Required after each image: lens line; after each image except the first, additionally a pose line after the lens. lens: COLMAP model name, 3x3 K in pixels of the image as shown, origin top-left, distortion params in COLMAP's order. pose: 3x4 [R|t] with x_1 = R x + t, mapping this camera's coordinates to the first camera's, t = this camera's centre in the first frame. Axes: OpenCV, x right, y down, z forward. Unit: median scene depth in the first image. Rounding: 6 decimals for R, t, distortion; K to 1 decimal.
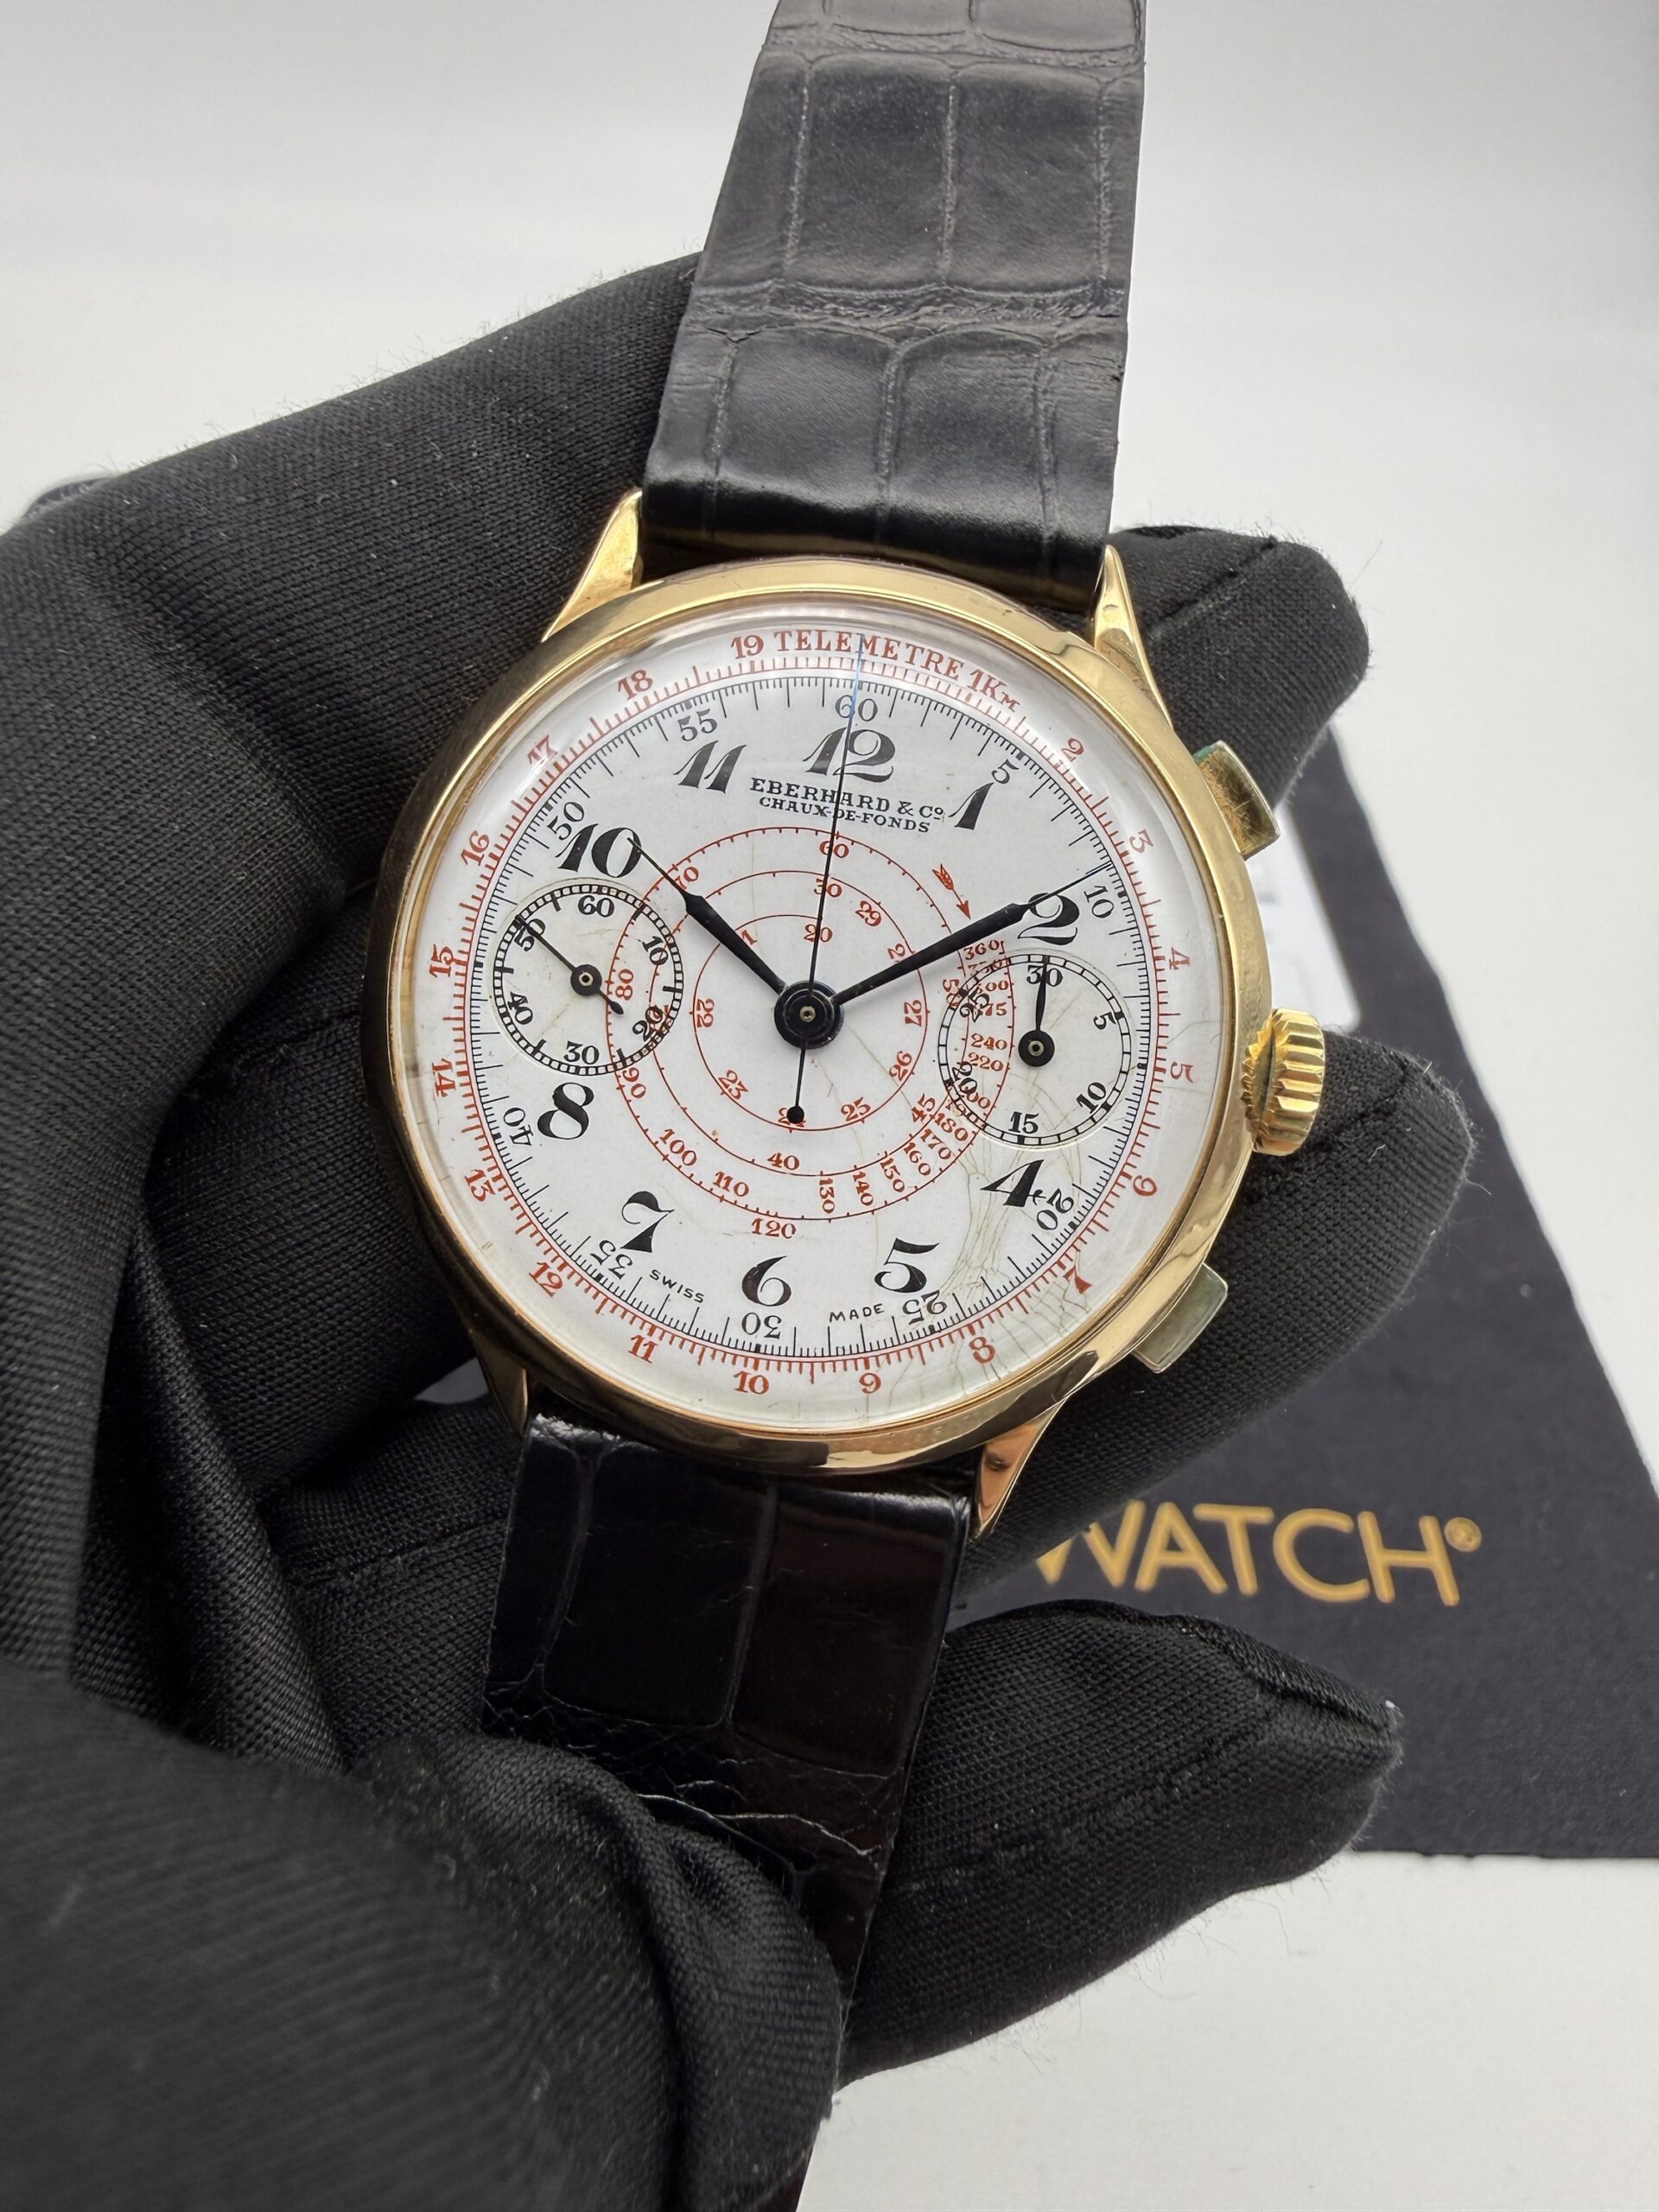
lens RADIAL K [[1598.4, 0, 794.5], [0, 1598.4, 1048.7], [0, 0, 1]] dist [0.001744, 0.000696]
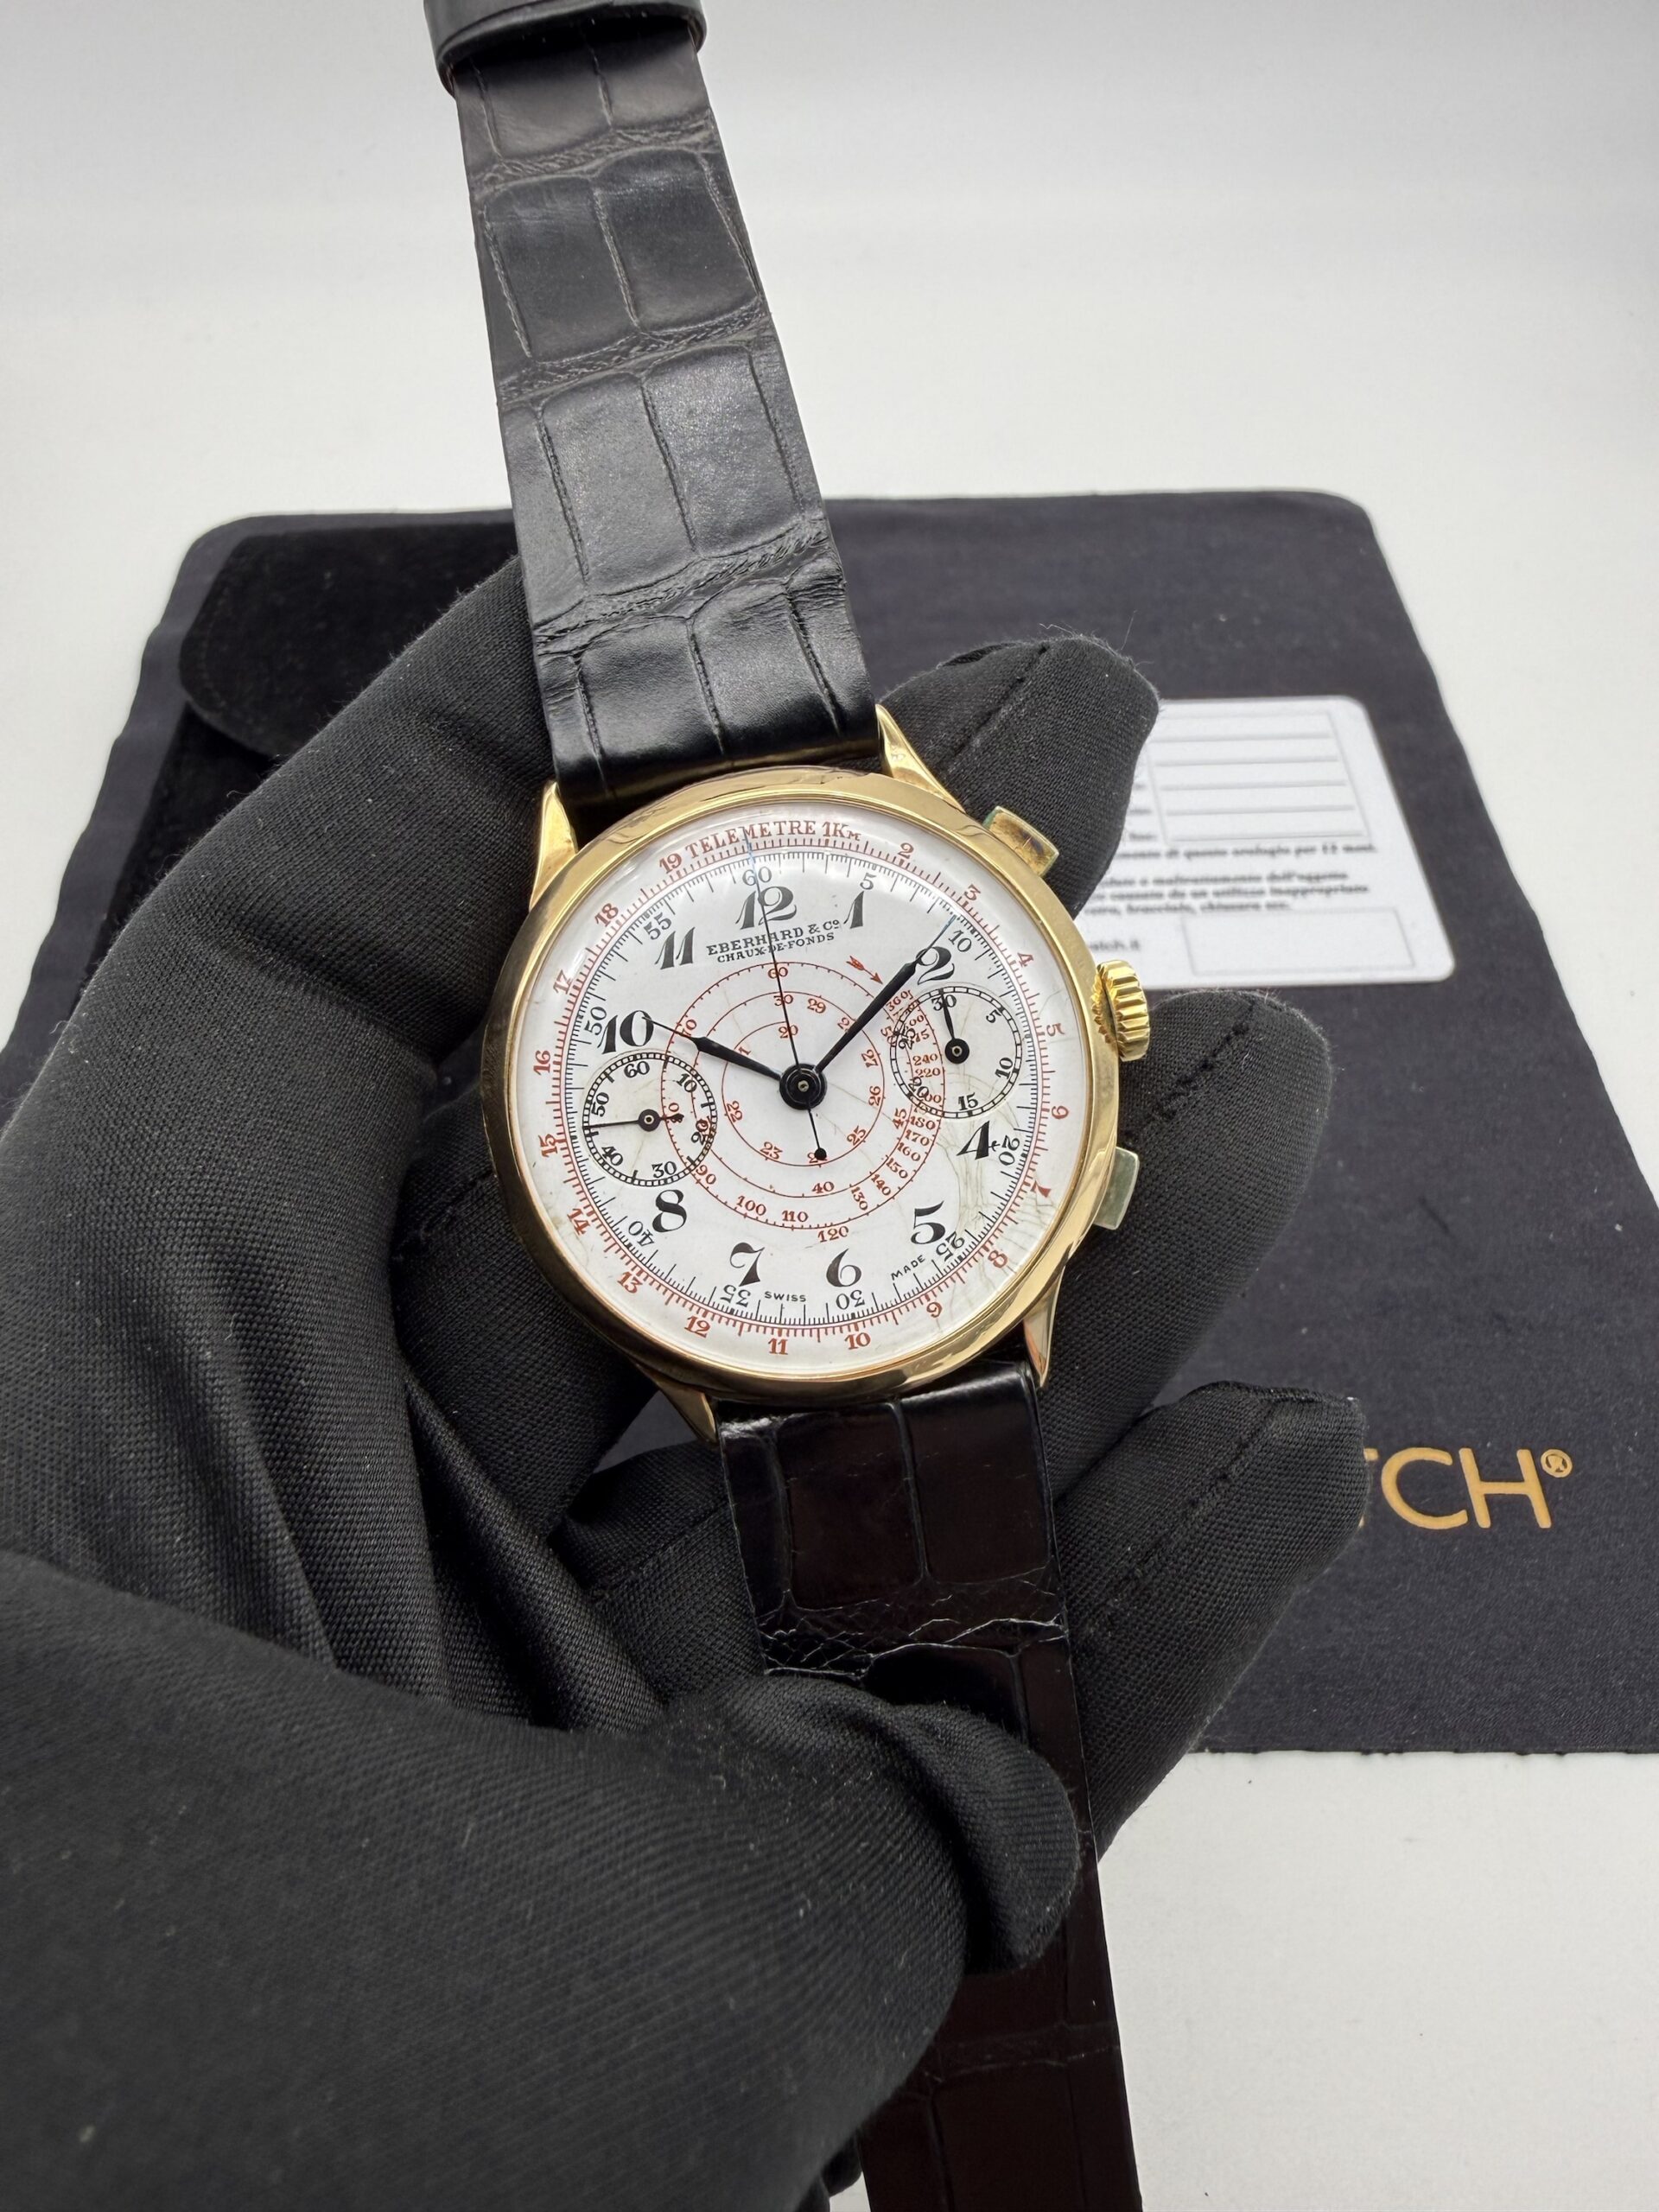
lens RADIAL K [[1598.4, 0, 814.8], [0, 1598.4, 1109.8], [0, 0, 1]] dist [0.001744, 0.000696]
pose [[0.927896, -0.364010, 0.080660, -0.104287], [0.363509, 0.931346, 0.021335, -0.028069], [-0.082888, 0.009524, 0.996513, -0.431579]]
